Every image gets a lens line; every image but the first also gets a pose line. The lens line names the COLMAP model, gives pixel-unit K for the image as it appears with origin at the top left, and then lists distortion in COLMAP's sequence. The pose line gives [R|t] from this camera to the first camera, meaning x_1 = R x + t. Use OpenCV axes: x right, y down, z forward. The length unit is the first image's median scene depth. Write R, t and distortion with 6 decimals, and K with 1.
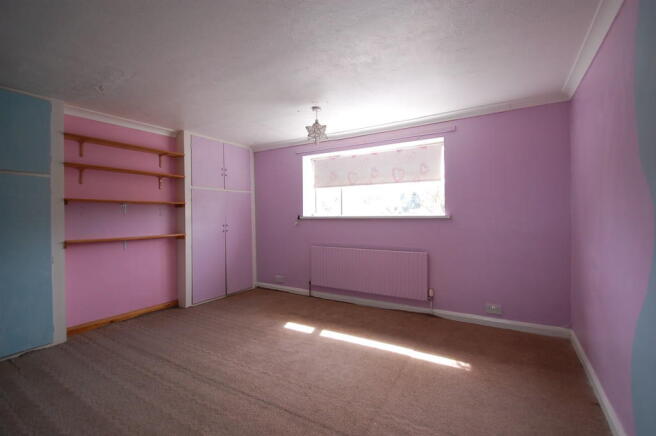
lens RADIAL K [[282.1, 0, 328.0], [0, 282.1, 218.0], [0, 0, 1]] dist [-0.001822, -0.000168]
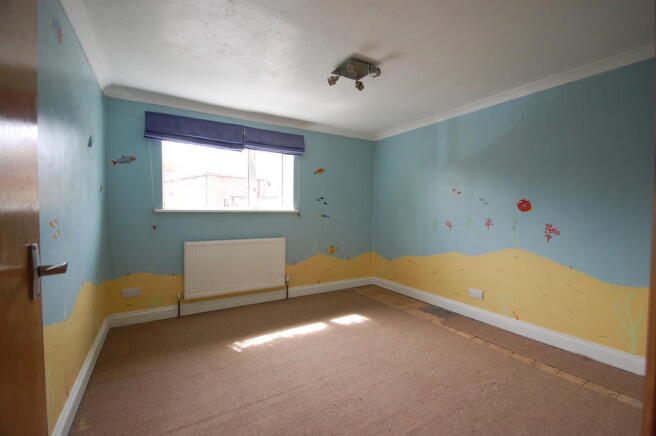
lens RADIAL K [[282.1, 0, 328.0], [0, 282.1, 218.0], [0, 0, 1]] dist [-0.001822, -0.000168]
pose [[0.494061, -0.012027, 0.869344, -0.540485], [-0.003308, 0.999871, 0.015713, 0.002923], [-0.869421, -0.010639, 0.493957, 0.296015]]
